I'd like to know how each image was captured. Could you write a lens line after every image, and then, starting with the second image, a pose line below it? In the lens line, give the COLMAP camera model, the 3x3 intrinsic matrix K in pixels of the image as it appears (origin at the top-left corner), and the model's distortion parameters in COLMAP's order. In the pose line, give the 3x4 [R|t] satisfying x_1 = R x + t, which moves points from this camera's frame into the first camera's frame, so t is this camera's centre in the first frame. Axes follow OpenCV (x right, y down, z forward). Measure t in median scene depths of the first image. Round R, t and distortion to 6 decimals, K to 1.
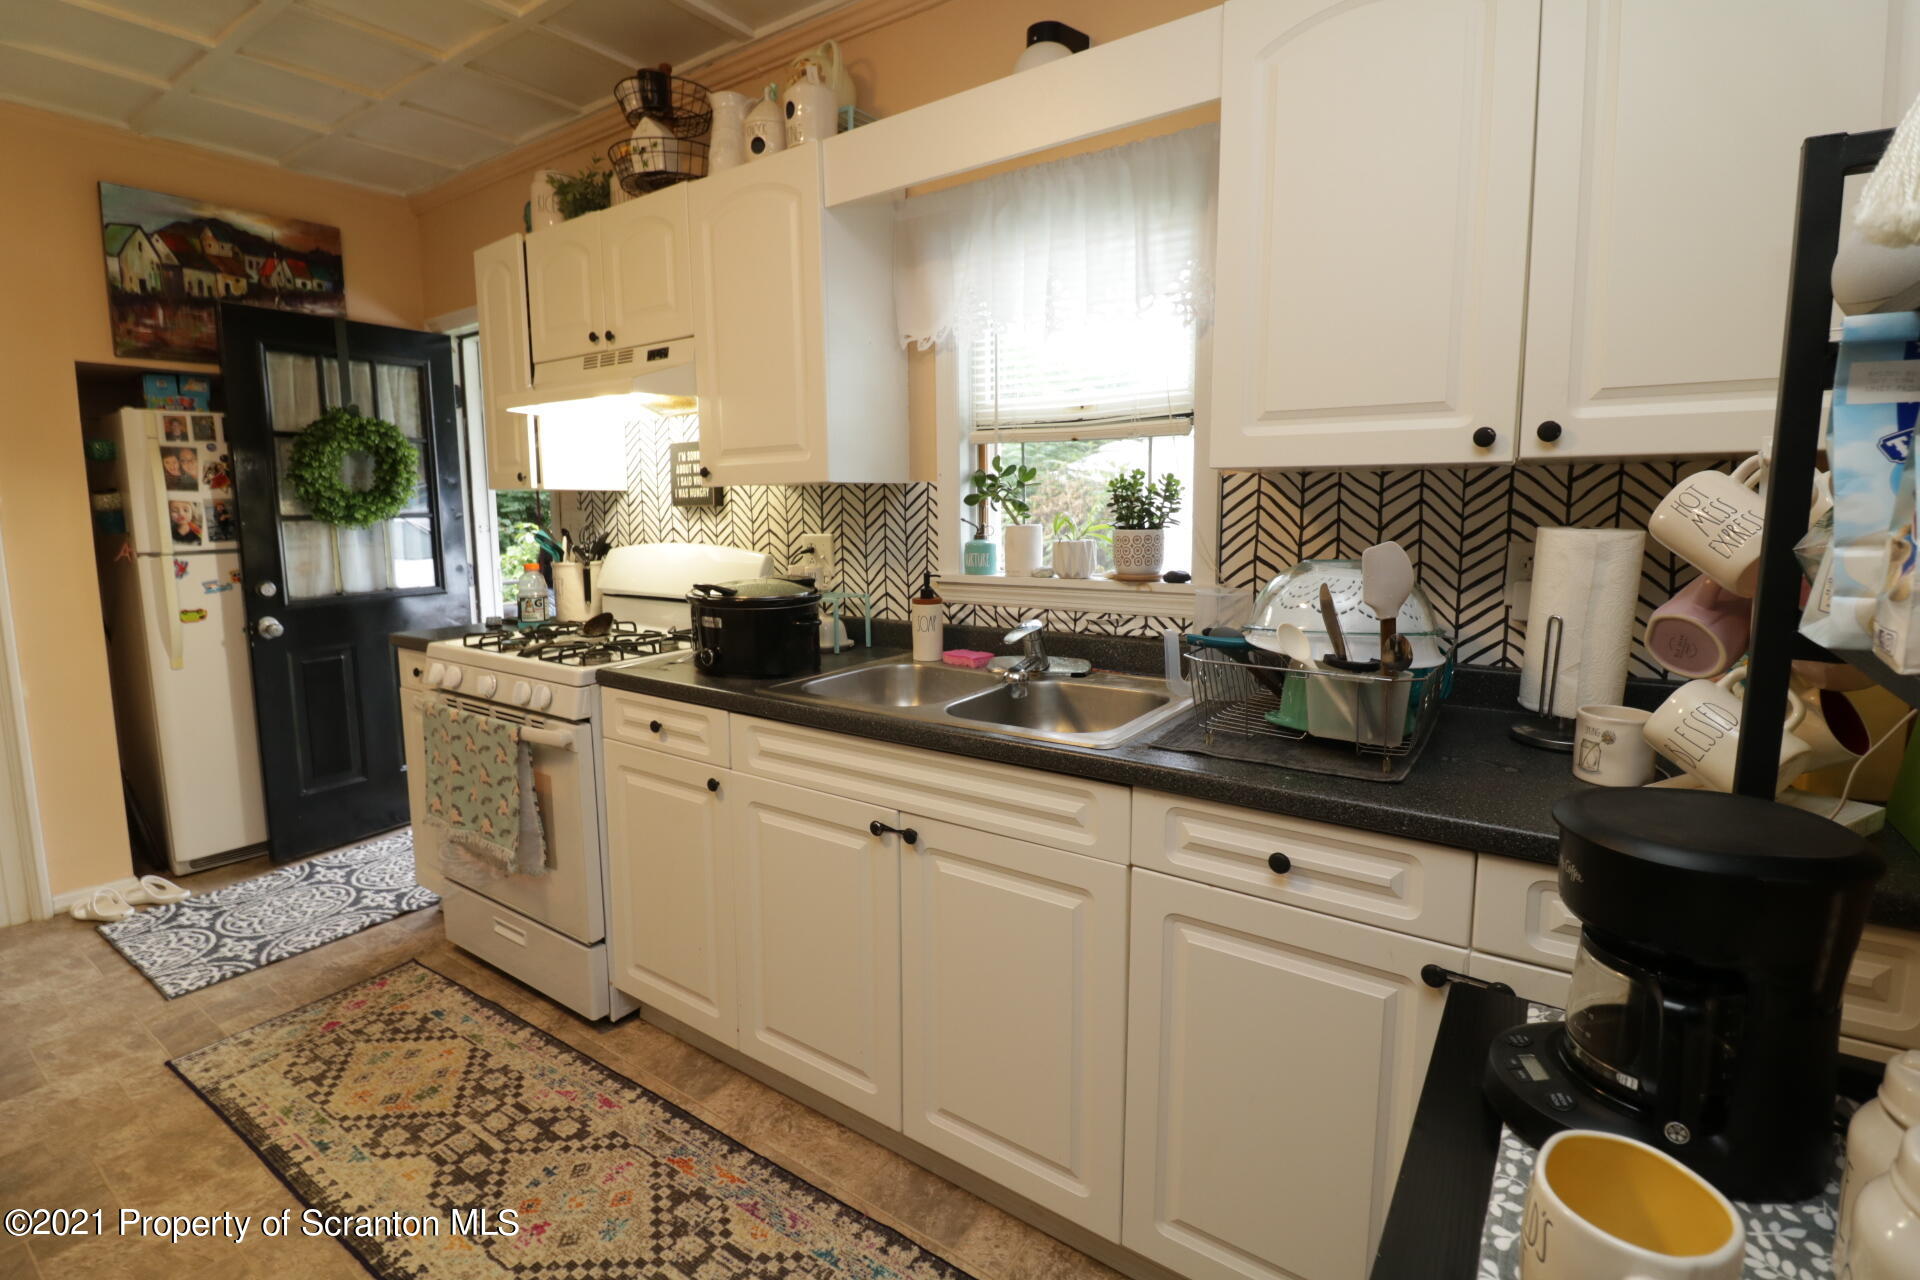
lens RADIAL K [[884.6, 0, 963.3], [0, 884.6, 604.5], [0, 0, 1]] dist [-0.003127, -0.011599]
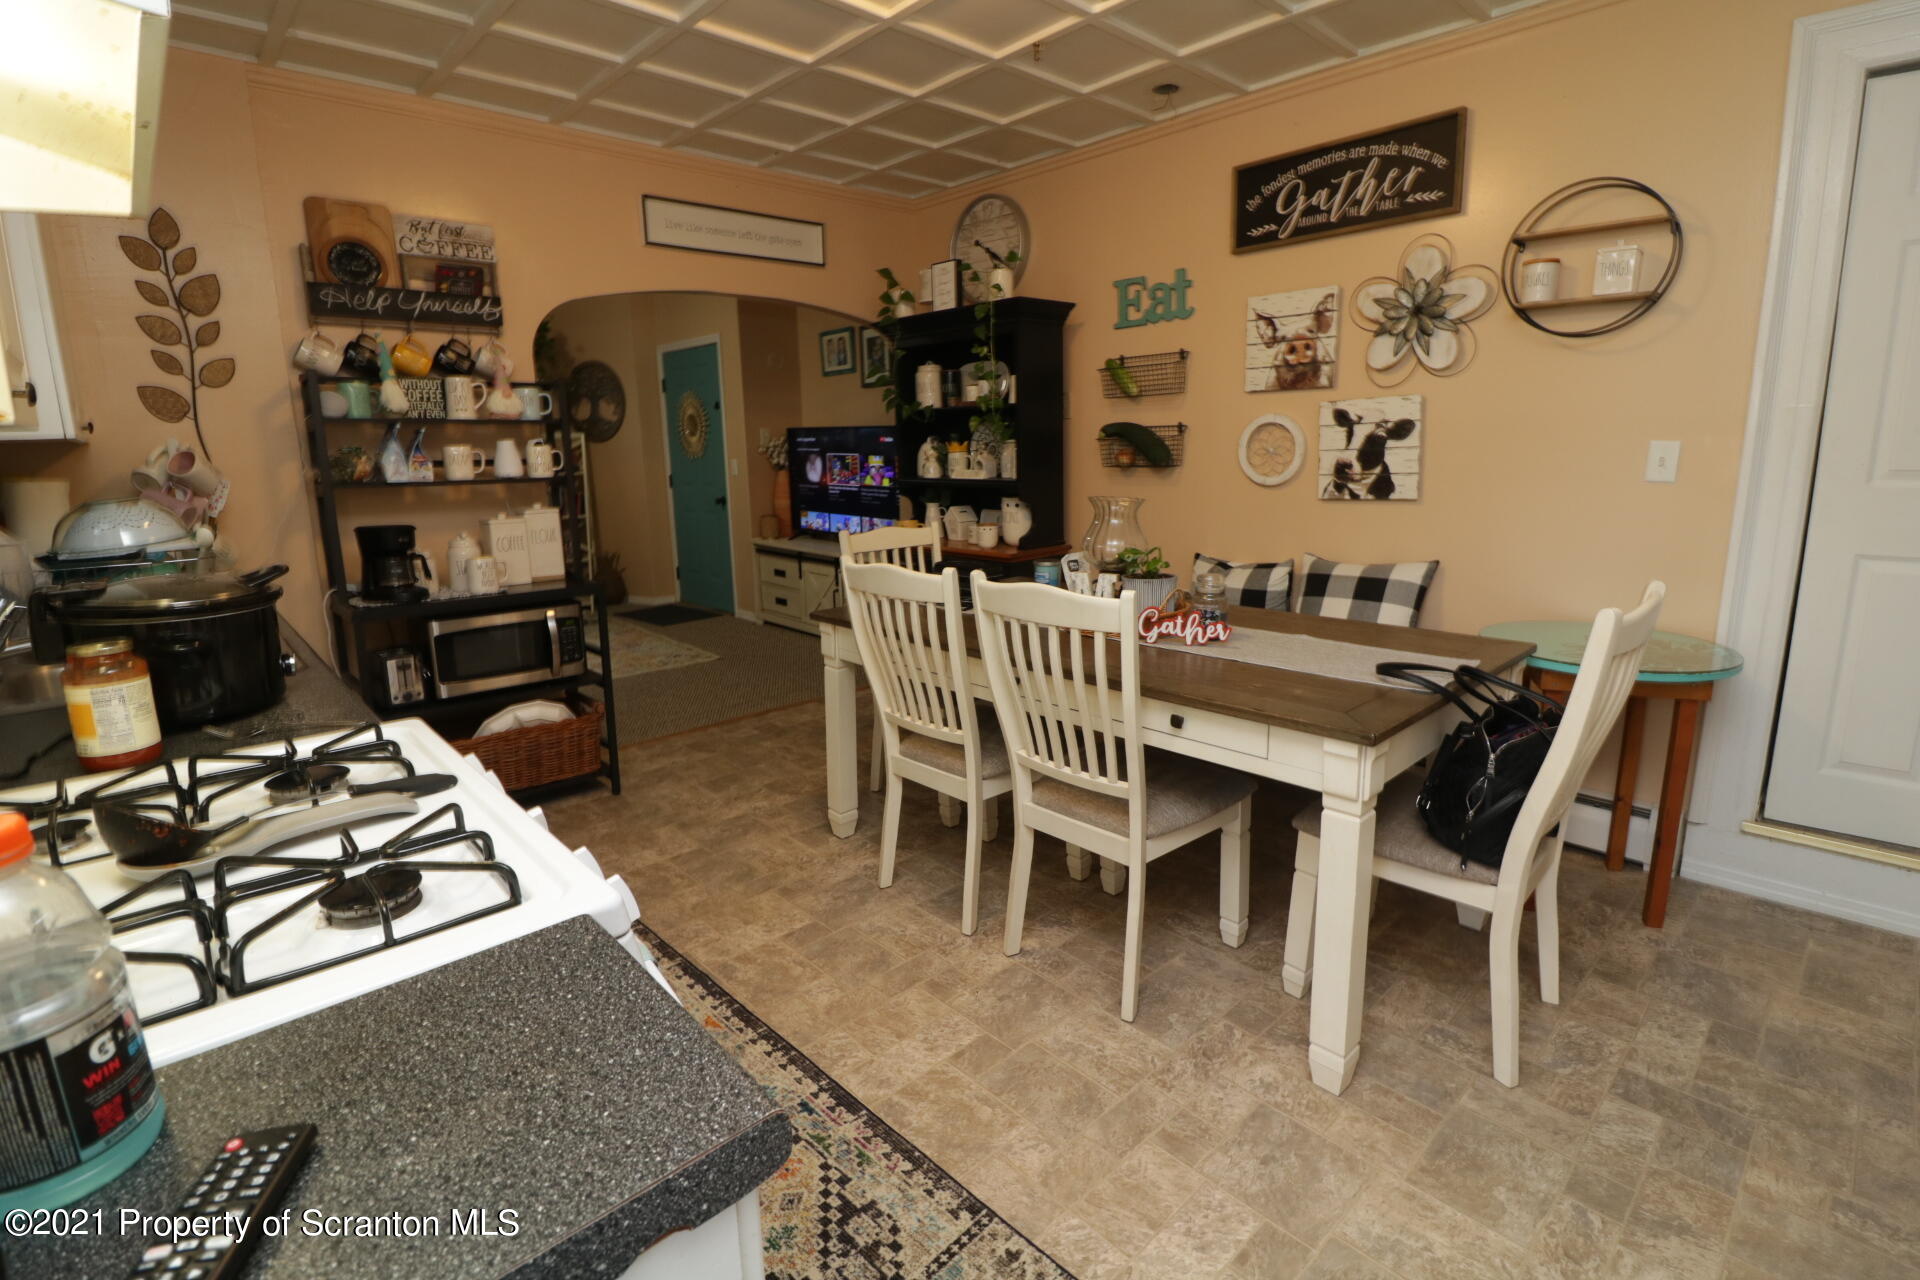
lens RADIAL K [[884.6, 0, 966.9], [0, 884.6, 608.4], [0, 0, 1]] dist [-0.003127, -0.011599]
pose [[-0.978451, -0.014698, 0.205957, -0.841499], [0.046741, 0.955805, 0.290263, -0.147476], [-0.201121, 0.293635, -0.934521, 1.312928]]
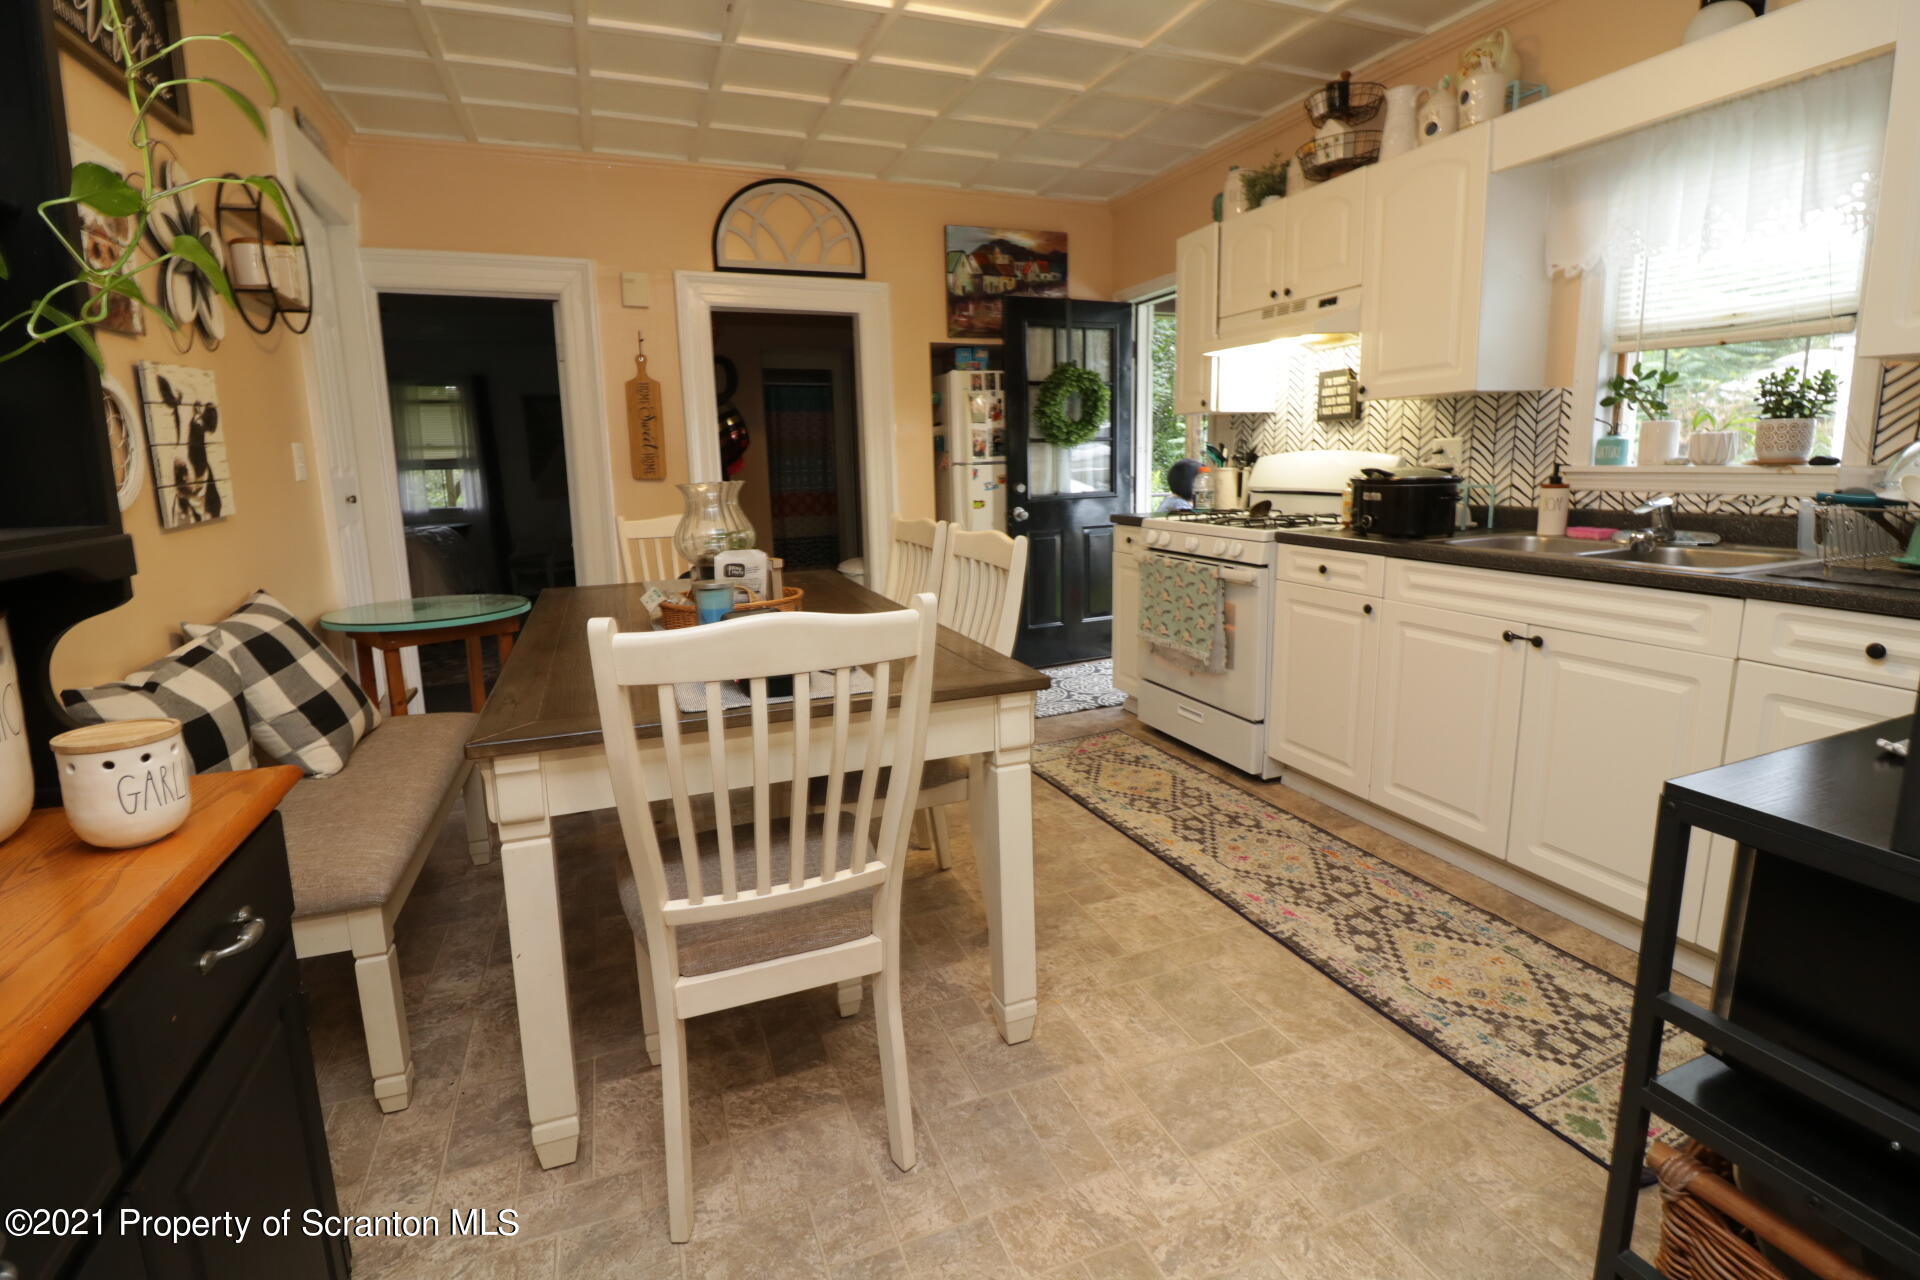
lens RADIAL K [[884.6, 0, 956.8], [0, 884.6, 608.5], [0, 0, 1]] dist [-0.003127, -0.011599]
pose [[0.831060, 0.082506, -0.550029, -0.041026], [-0.046140, 0.995754, 0.079651, 0.096248], [0.554266, -0.040816, 0.831338, -0.436586]]
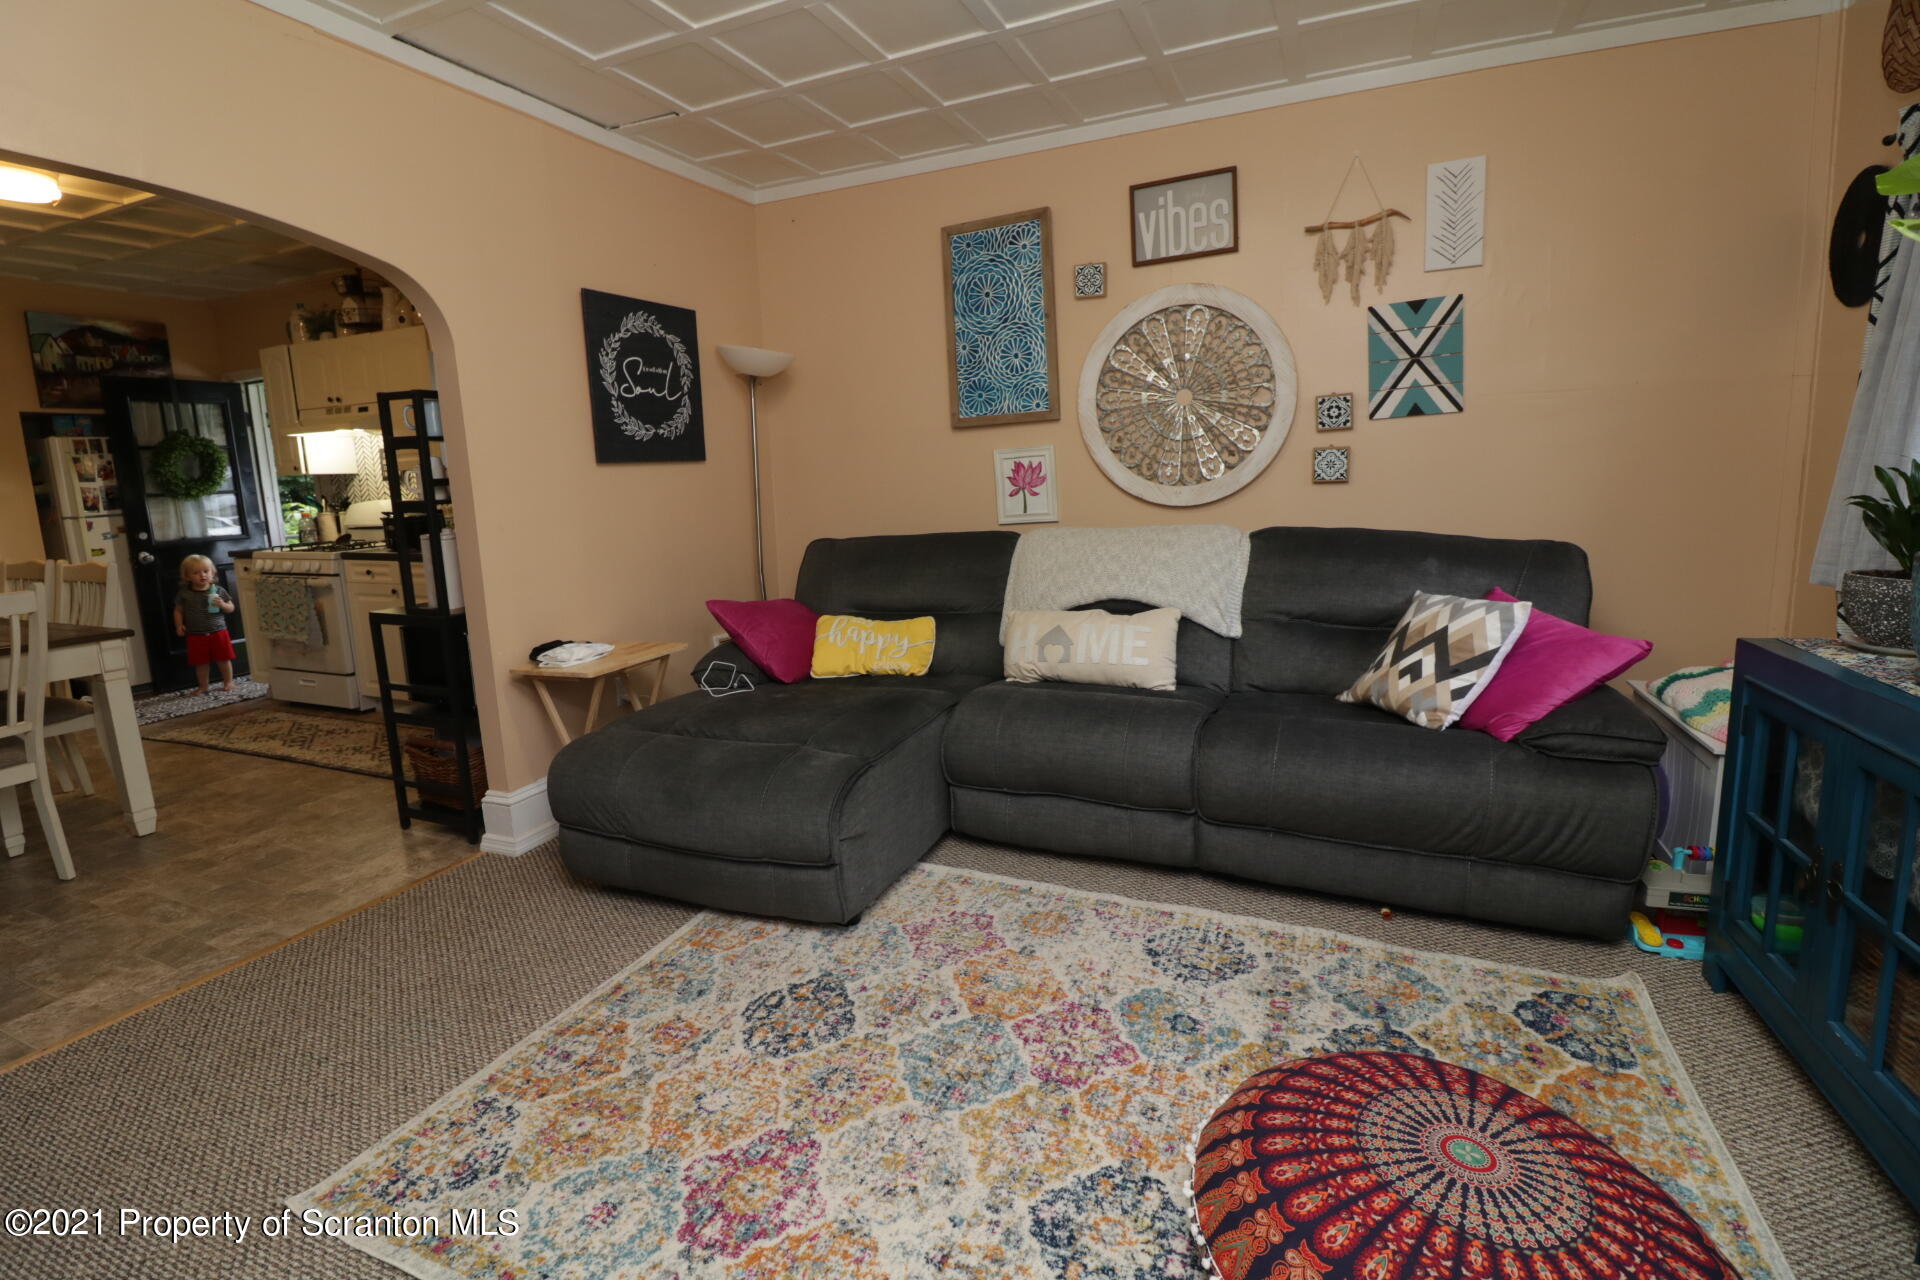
lens RADIAL K [[884.6, 0, 957.7], [0, 884.6, 609.5], [0, 0, 1]] dist [-0.003127, -0.011599]
pose [[0.981299, -0.056743, 0.183937, 0.650889], [0.049527, 0.997821, 0.043590, 0.179495], [-0.186010, -0.033665, 0.981971, -1.385293]]
